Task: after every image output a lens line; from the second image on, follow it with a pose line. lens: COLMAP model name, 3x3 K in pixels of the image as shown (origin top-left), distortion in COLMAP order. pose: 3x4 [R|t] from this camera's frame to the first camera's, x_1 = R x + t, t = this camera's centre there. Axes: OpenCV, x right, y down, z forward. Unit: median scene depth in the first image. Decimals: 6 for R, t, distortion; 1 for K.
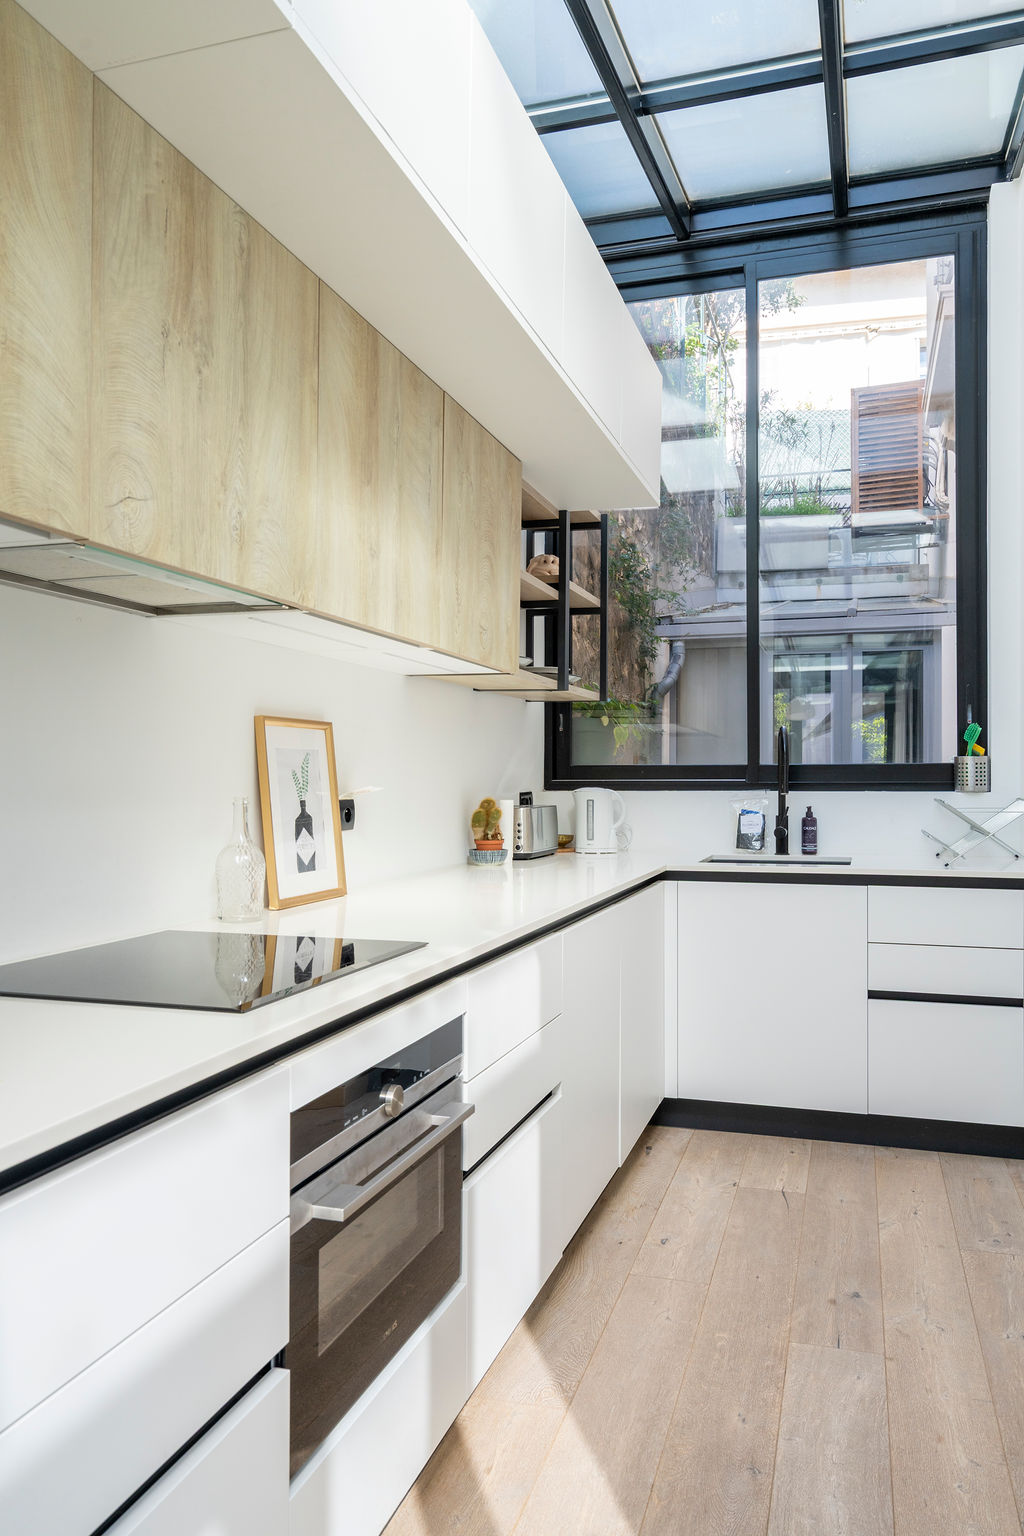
lens RADIAL K [[1073.8, 0, 512.0], [0, 1073.8, 768.0], [0, 0, 1]] dist [0.003721, -0.000410]
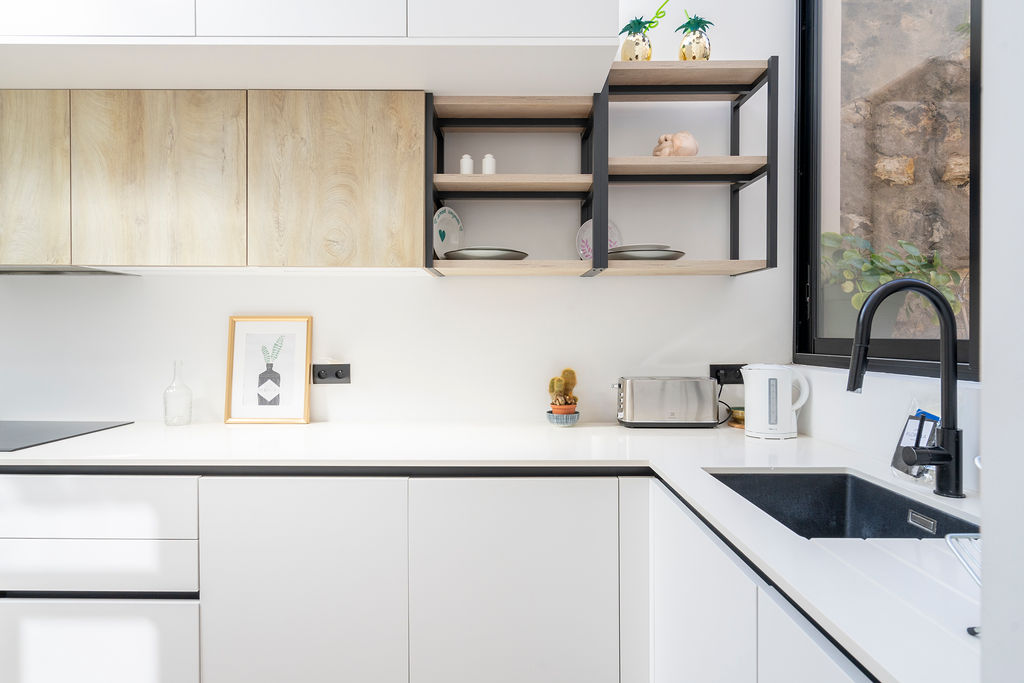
lens RADIAL K [[534.3, 0, 512.0], [0, 534.3, 341.5], [0, 0, 1]] dist [0.004725, -0.000292]
pose [[0.318069, 0.010837, -0.948006, 0.444872], [0.006861, 0.999882, 0.013732, -0.008601], [0.948043, -0.010872, 0.317957, 0.658517]]
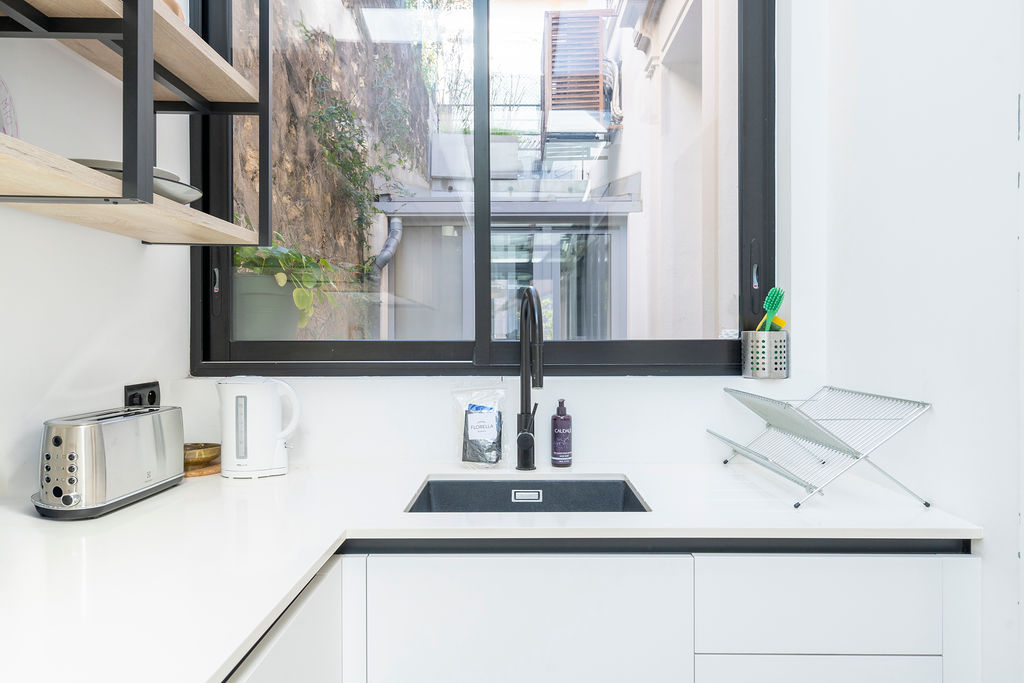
lens RADIAL K [[677.7, 0, 512.0], [0, 677.7, 341.5], [0, 0, 1]] dist [0.003215, -0.000020]
pose [[0.952863, -0.002407, 0.303390, 0.104309], [-0.001895, 0.999902, 0.013884, -0.009287], [-0.303394, -0.013805, 0.952765, 0.560448]]
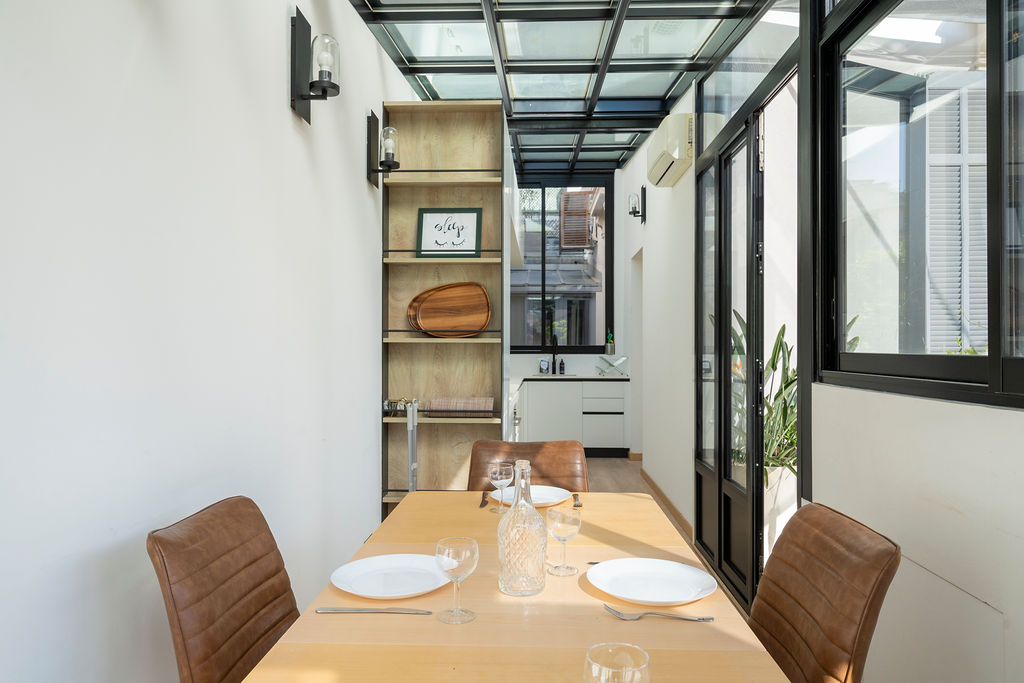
lens RADIAL K [[665.2, 0, 512.0], [0, 665.2, 341.5], [0, 0, 1]] dist [0.001152, 0.000129]
pose [[0.961536, 0.003437, 0.274656, -0.392776], [-0.004322, 0.999987, 0.002618, -0.019856], [-0.274643, -0.003704, 0.961539, -0.822971]]
